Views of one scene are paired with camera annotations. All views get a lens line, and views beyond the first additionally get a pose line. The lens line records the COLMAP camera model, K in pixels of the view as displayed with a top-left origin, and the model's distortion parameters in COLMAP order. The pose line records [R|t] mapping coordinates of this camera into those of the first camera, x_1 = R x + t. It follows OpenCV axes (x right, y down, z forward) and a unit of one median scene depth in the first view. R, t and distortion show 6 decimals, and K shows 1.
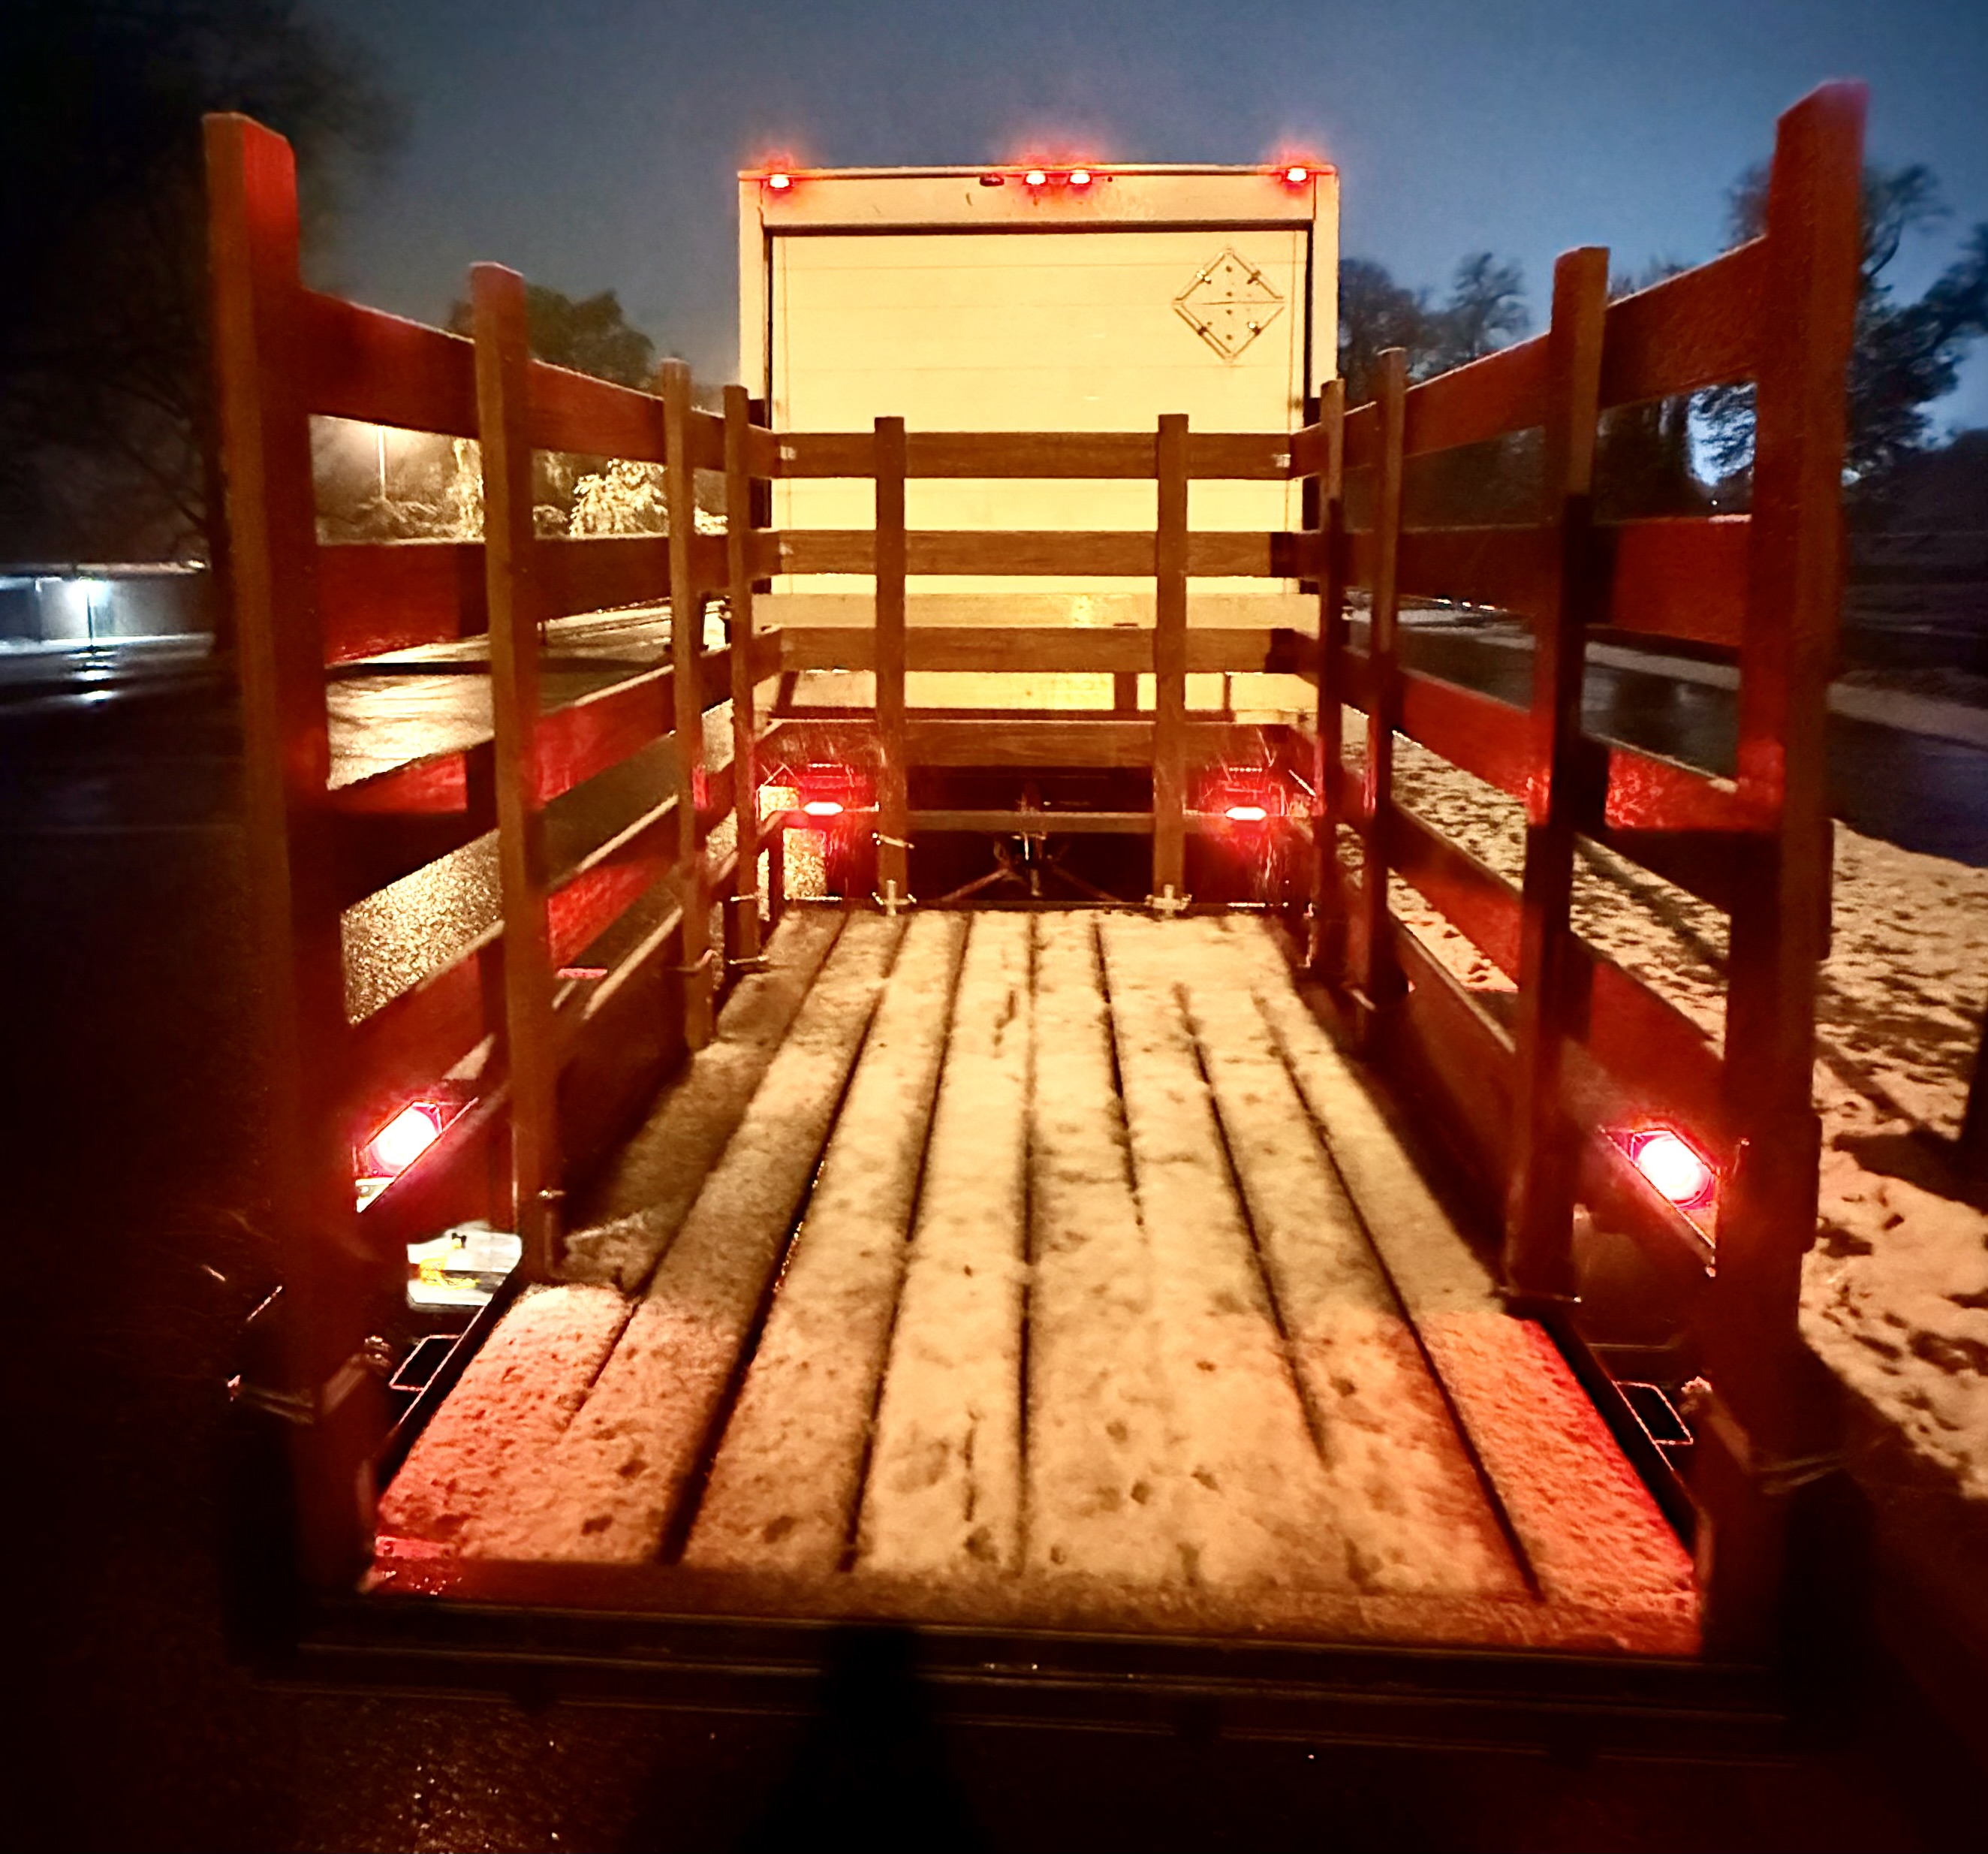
lens RADIAL K [[1582.1, 0, 988.6], [0, 1582.1, 928.8], [0, 0, 1]] dist [0.031856, -0.020691]
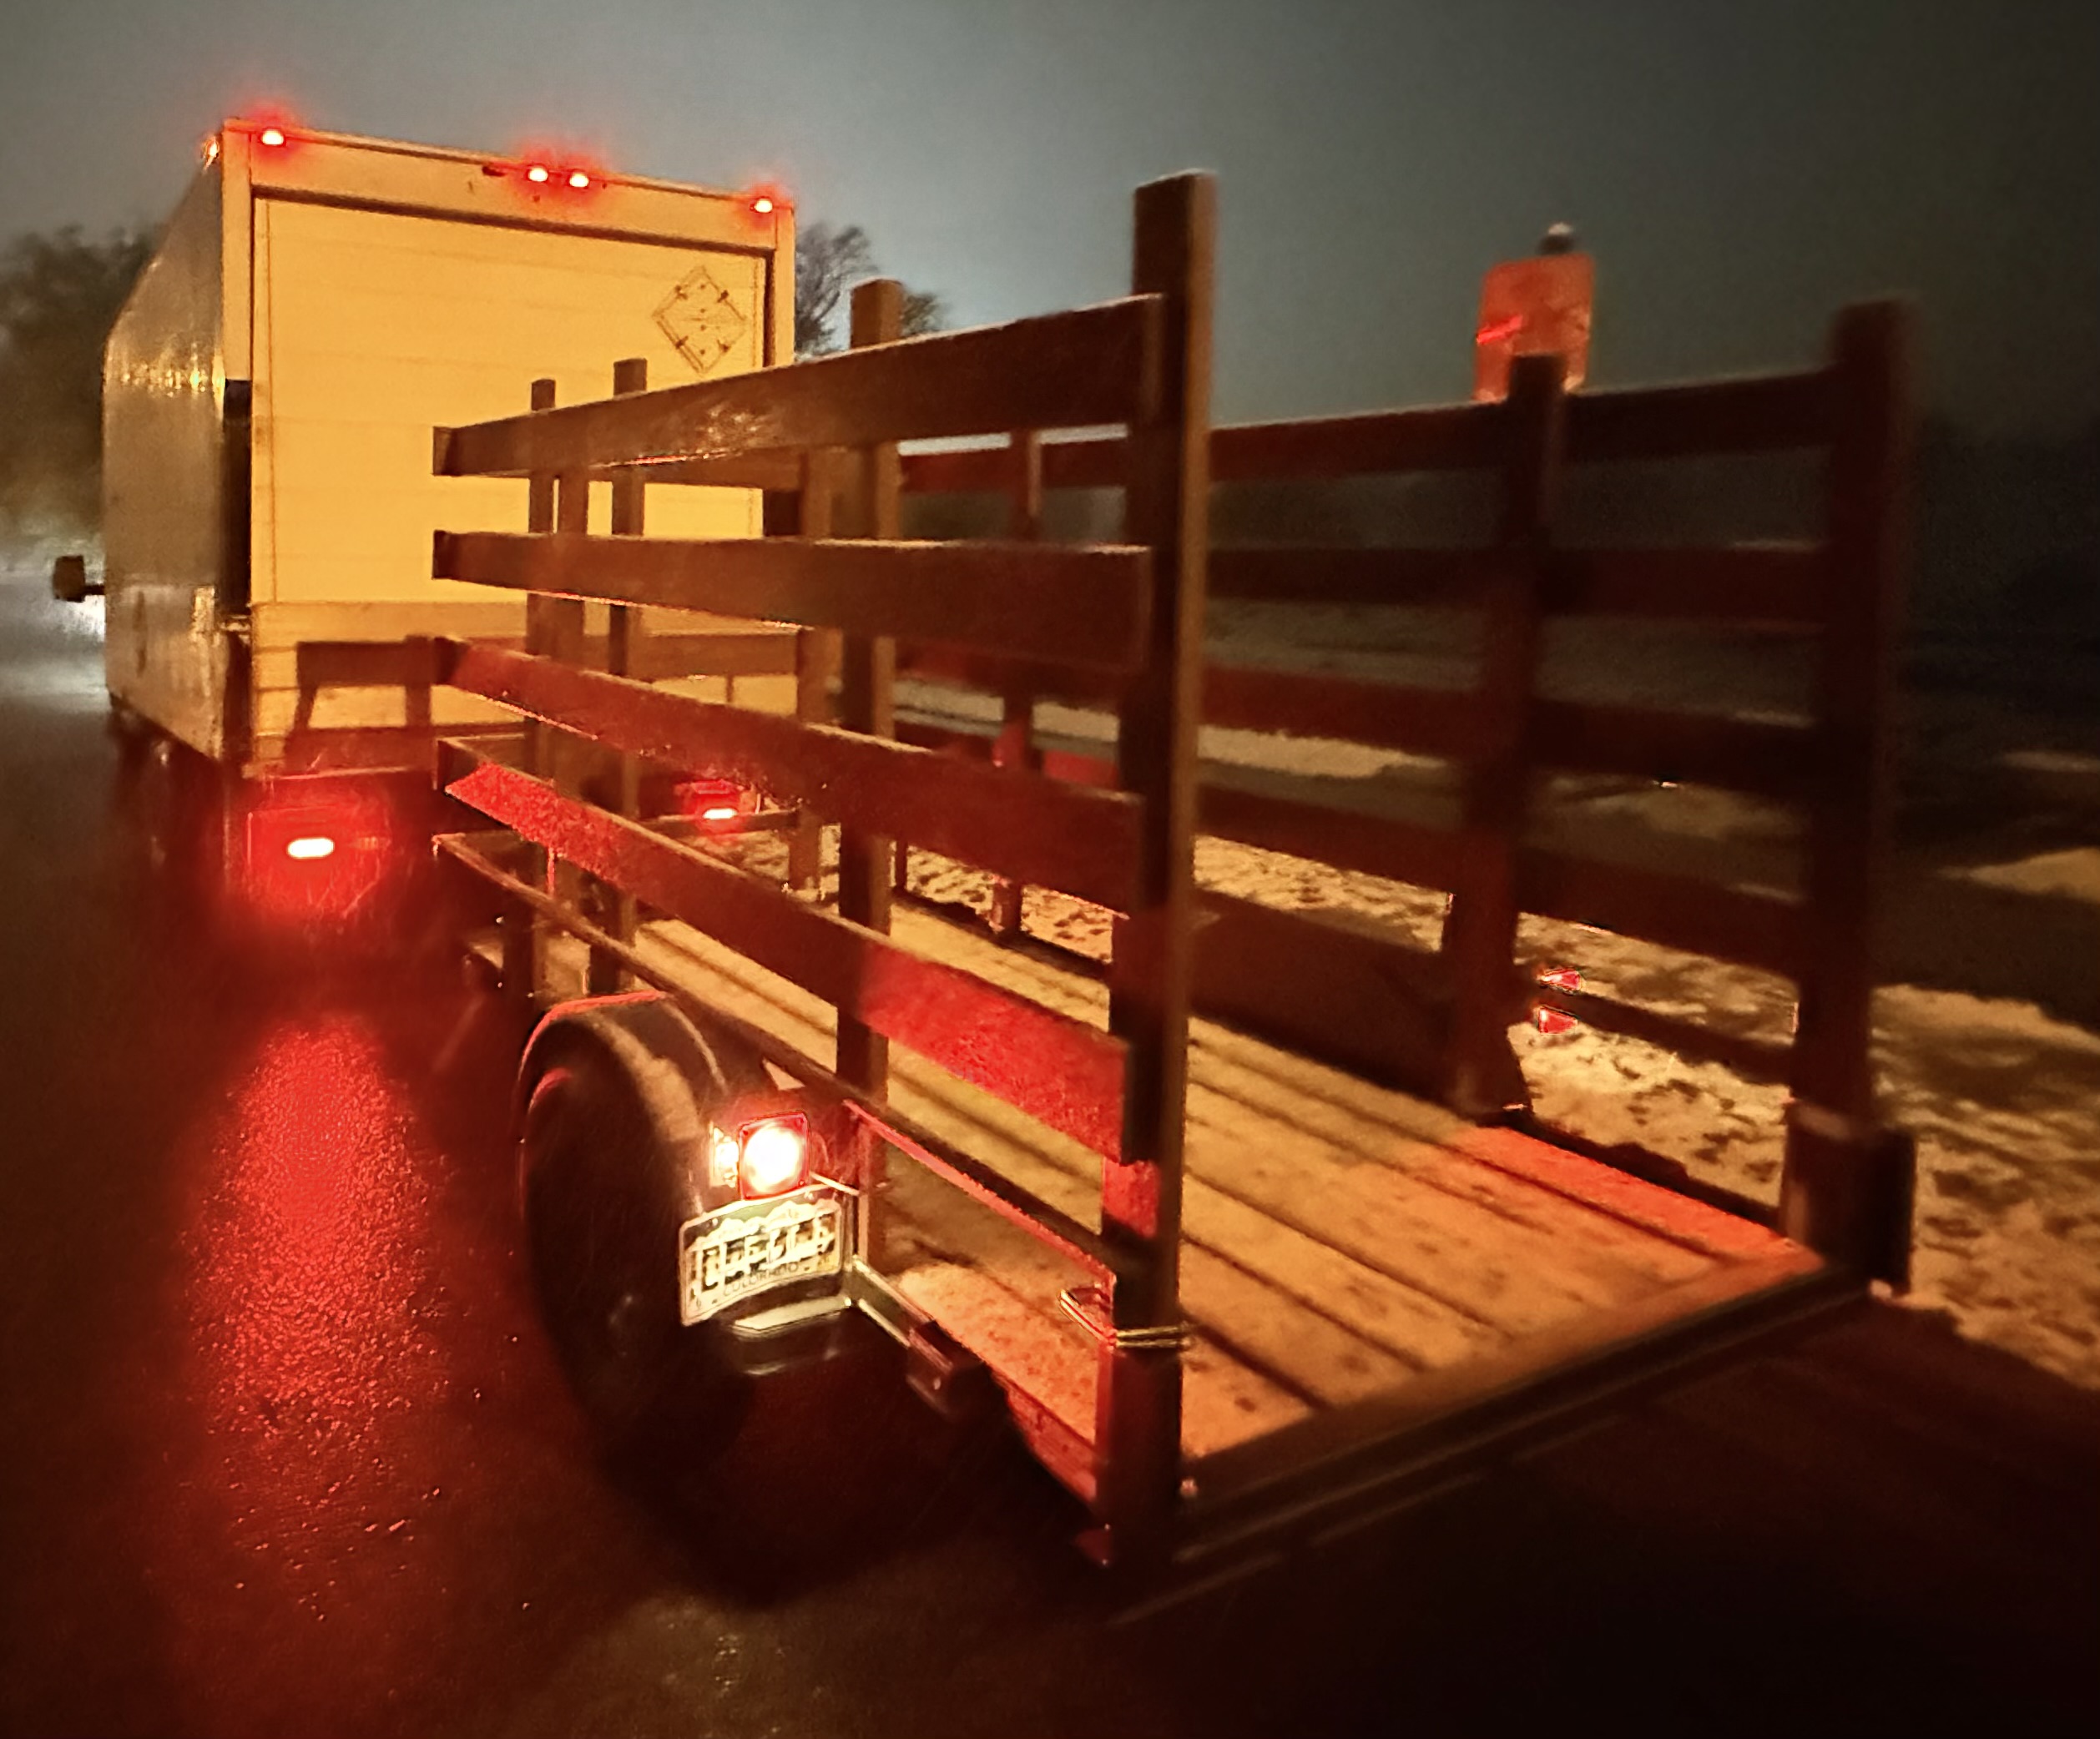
lens RADIAL K [[1621.1, 0, 1049.5], [0, 1621.1, 868.9], [0, 0, 1]] dist [0.041896, 0.003465]
pose [[0.810288, -0.107117, 0.576159, -0.319642], [0.133235, 0.991080, -0.003120, -0.006063], [-0.570686, 0.079292, 0.817331, 0.033238]]
